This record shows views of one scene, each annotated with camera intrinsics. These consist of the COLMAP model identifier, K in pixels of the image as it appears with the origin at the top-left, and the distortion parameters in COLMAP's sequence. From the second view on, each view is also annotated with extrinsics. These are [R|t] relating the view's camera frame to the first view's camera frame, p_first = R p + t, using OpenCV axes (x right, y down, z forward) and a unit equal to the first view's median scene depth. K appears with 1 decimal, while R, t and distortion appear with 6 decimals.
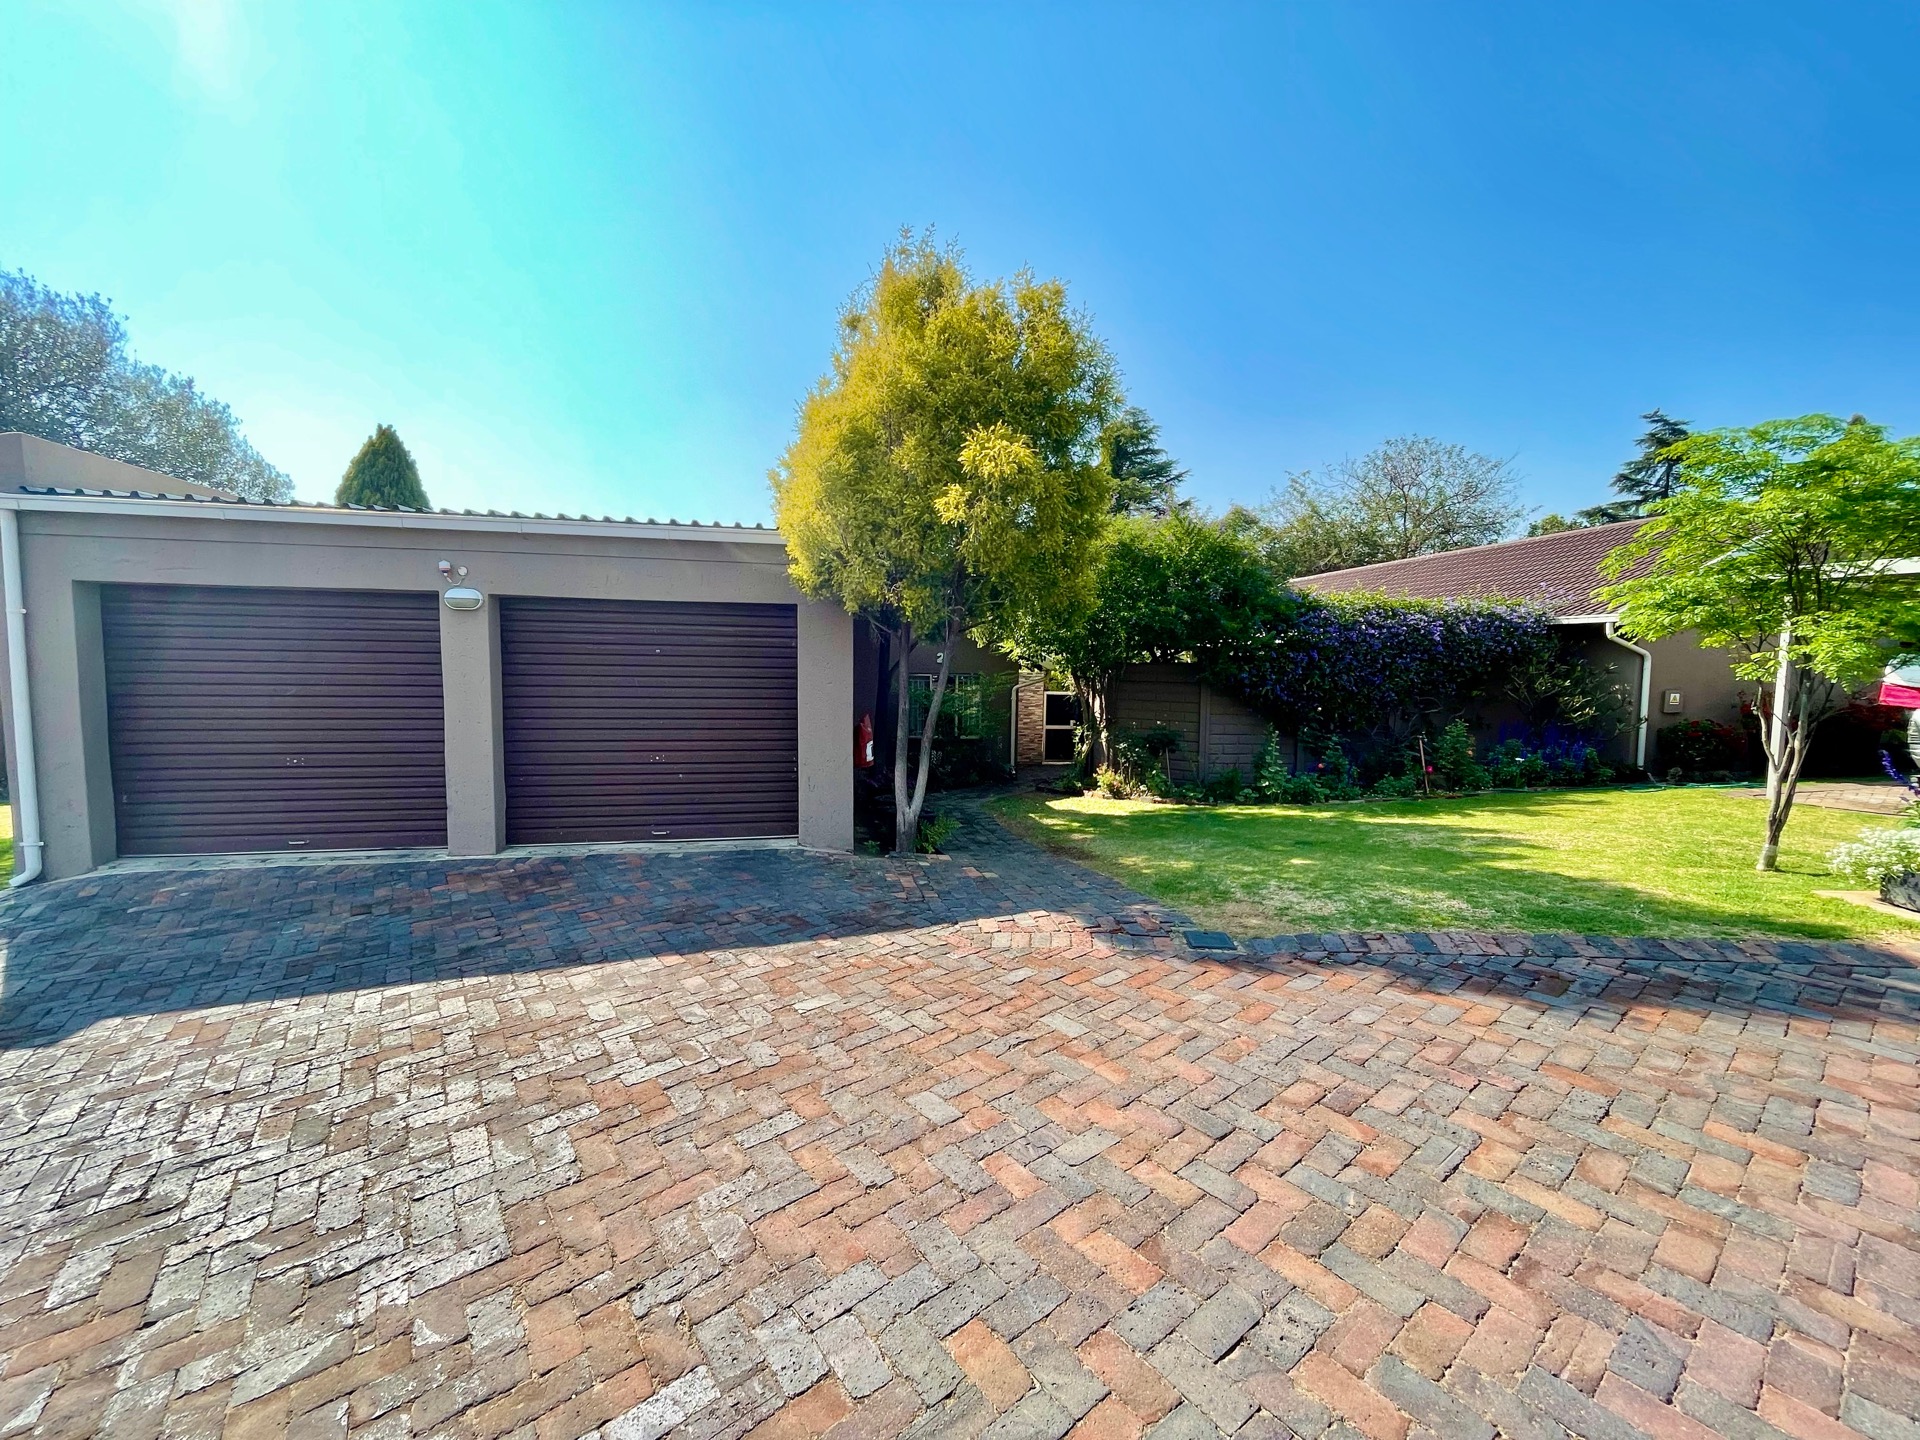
lens RADIAL K [[766.3, 0, 960.0], [0, 766.3, 720.0], [0, 0, 1]] dist [0.000634, 0.000064]
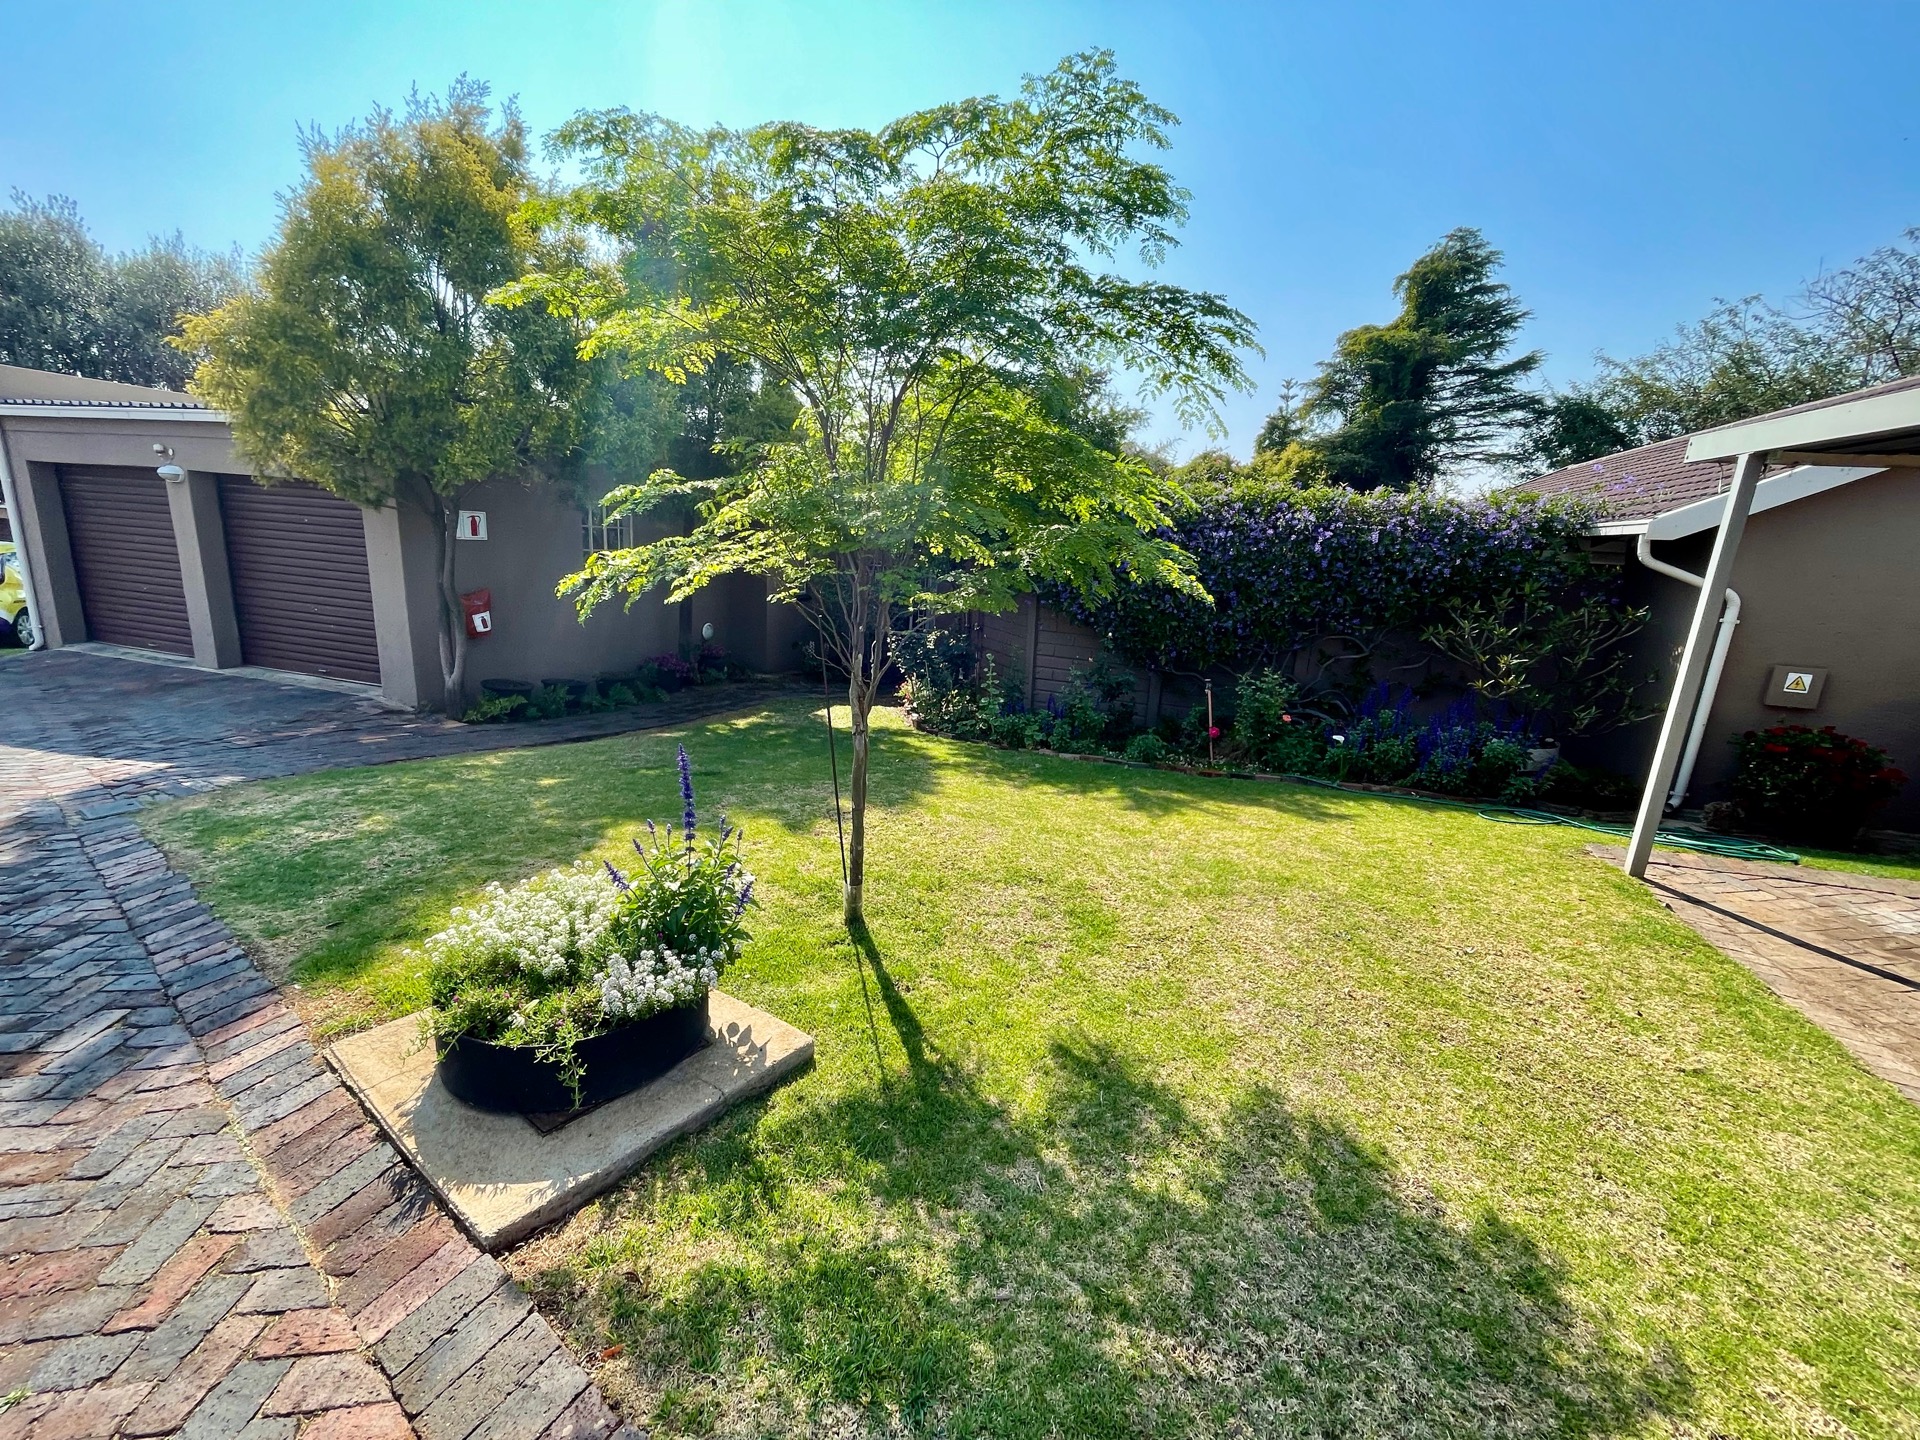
lens RADIAL K [[766.3, 0, 960.0], [0, 766.3, 720.0], [0, 0, 1]] dist [0.000634, 0.000064]
pose [[0.875247, 0.148150, -0.460428, 1.179689], [-0.087450, 0.984718, 0.150610, -0.055654], [0.475704, -0.091557, 0.874827, 0.435439]]
